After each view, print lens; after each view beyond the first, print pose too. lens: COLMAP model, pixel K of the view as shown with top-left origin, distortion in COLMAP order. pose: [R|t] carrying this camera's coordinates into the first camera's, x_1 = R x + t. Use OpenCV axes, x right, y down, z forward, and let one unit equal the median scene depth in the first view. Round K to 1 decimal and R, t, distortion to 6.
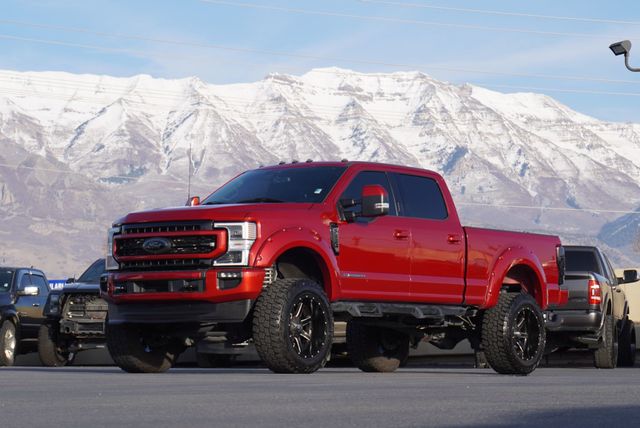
lens RADIAL K [[2009.4, 0, 319.2], [0, 2009.4, 215.7], [0, 0, 1]] dist [0.172598, 0.000000]
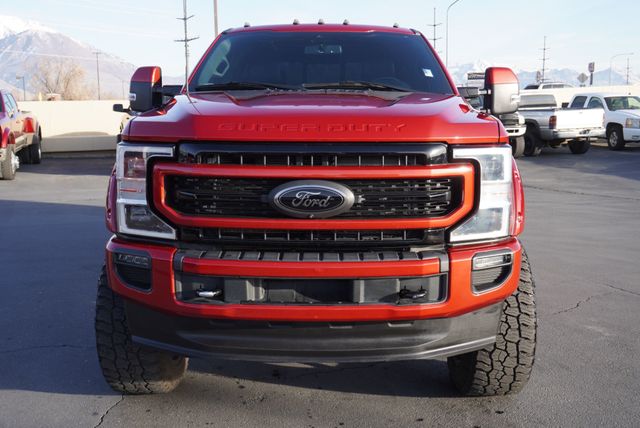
lens RADIAL K [[658.3, 0, 324.7], [0, 658.3, 215.4], [0, 0, 1]] dist [0.061573, 0.000000]
pose [[0.802586, -0.099225, 0.588226, -0.154113], [-0.040312, 0.974794, 0.219436, -0.012678], [-0.595173, -0.199829, 0.778356, 0.833758]]
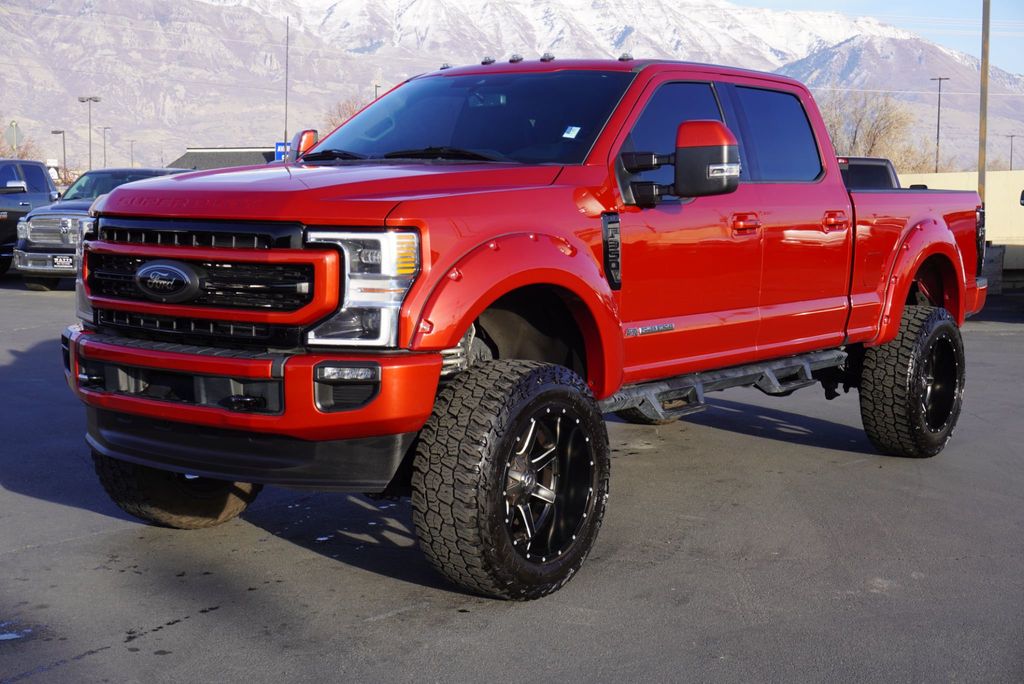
lens RADIAL K [[1485.1, 0, 516.4], [0, 1485.1, 348.5], [0, 0, 1]] dist [0.024775, 0.000000]
pose [[0.999972, 0.007381, 0.001189, -0.012190], [-0.007474, 0.983890, 0.178621, -0.023122], [0.000148, -0.178625, 0.983917, 0.670540]]
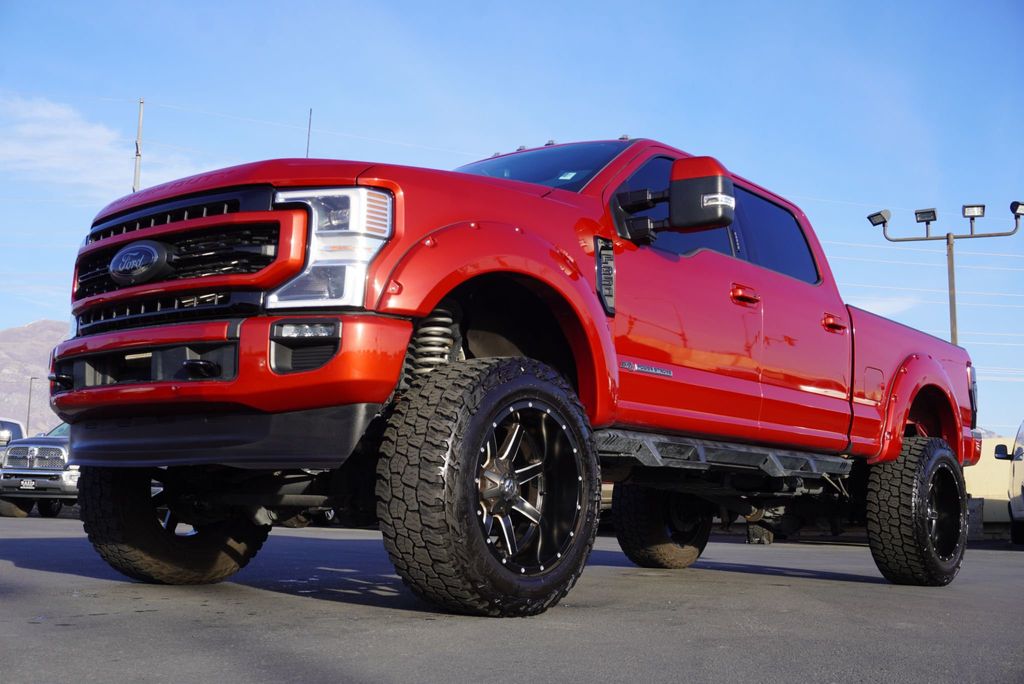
lens RADIAL K [[1180.4, 0, 515.1], [0, 1180.4, 340.5], [0, 0, 1]] dist [-0.000078, 0.000000]
pose [[0.998512, 0.016920, -0.051840, 0.001930], [-0.020686, 0.997117, -0.073007, 0.041730], [0.050455, 0.073970, 0.995983, 0.736894]]
